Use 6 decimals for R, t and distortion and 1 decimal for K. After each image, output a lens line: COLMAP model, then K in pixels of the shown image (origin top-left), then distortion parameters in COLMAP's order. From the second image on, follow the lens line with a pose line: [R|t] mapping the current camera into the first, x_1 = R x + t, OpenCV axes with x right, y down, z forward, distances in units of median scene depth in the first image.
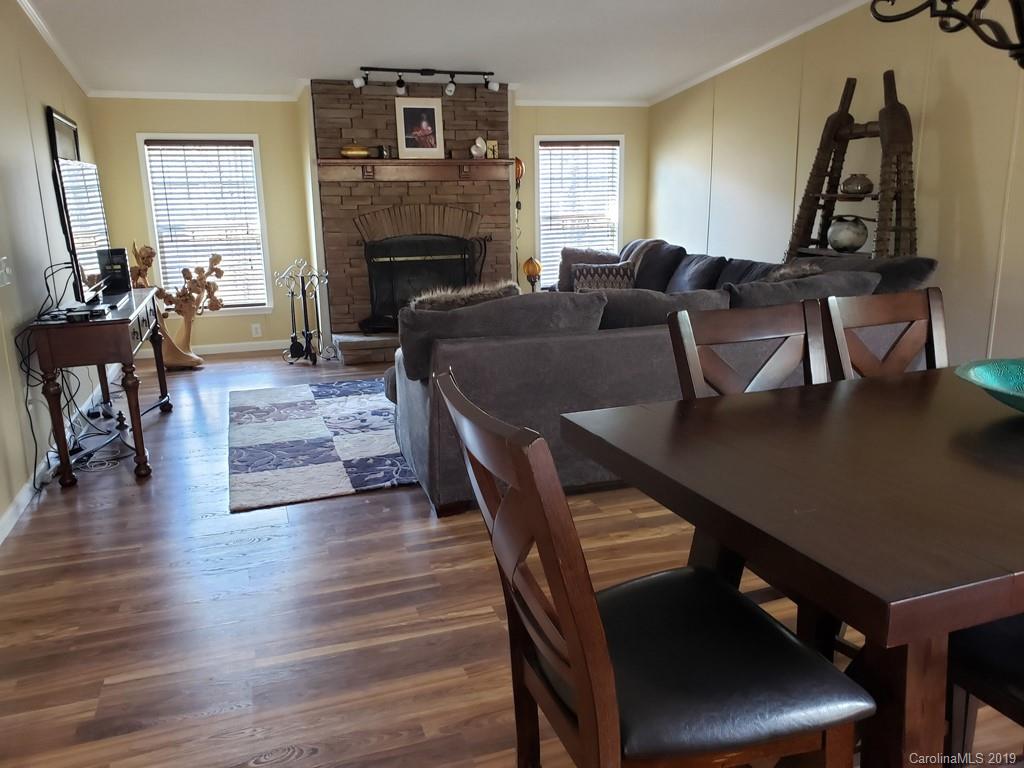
lens RADIAL K [[801.9, 0, 508.4], [0, 801.9, 382.4], [0, 0, 1]] dist [0.063765, -0.060314]
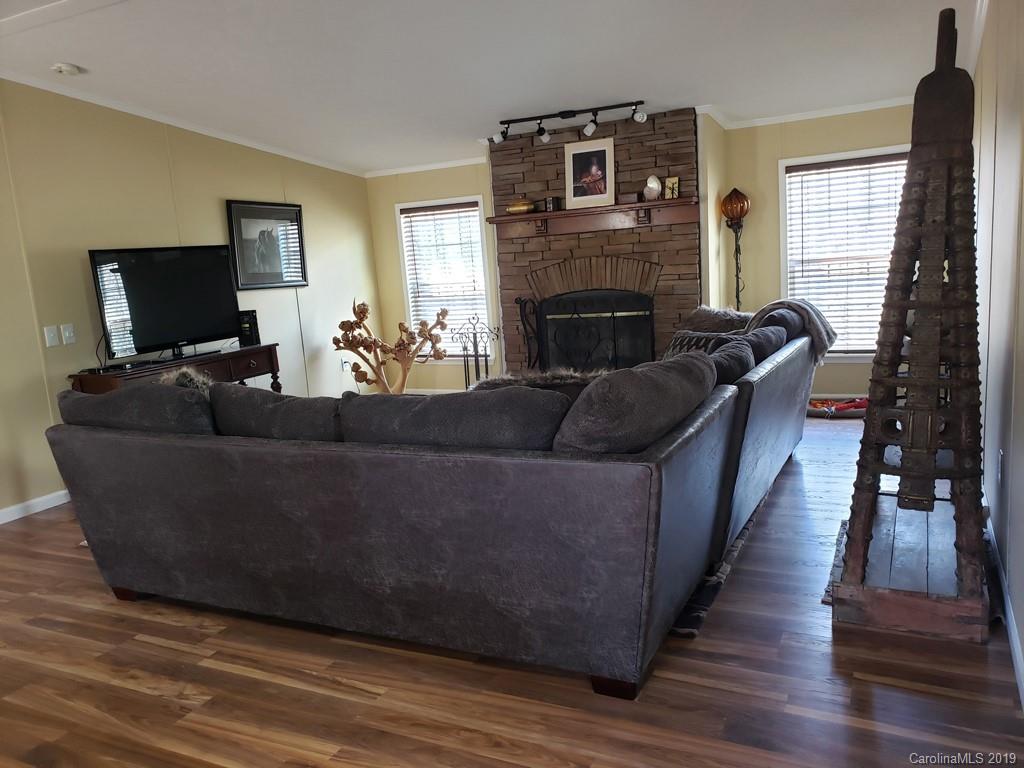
lens RADIAL K [[801.9, 0, 509.4], [0, 801.9, 392.9], [0, 0, 1]] dist [0.063765, -0.060314]
pose [[0.713286, 0.088100, -0.695314, 0.480109], [-0.102234, 0.994536, 0.021136, -0.081241], [0.693377, 0.056009, 0.718395, 0.304502]]
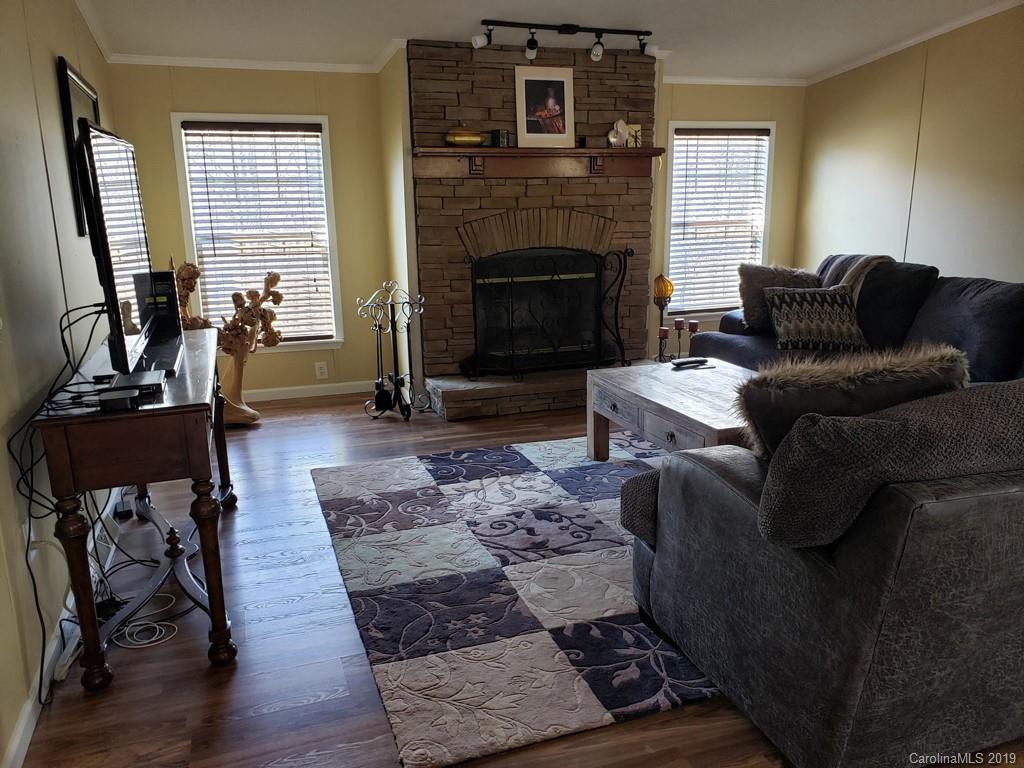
lens RADIAL K [[801.9, 0, 511.2], [0, 801.9, 385.7], [0, 0, 1]] dist [0.063765, -0.060314]
pose [[0.999963, 0.002128, 0.008375, -0.148376], [-0.002102, 0.999993, -0.003186, -0.051663], [-0.008381, 0.003168, 0.999960, 0.245014]]
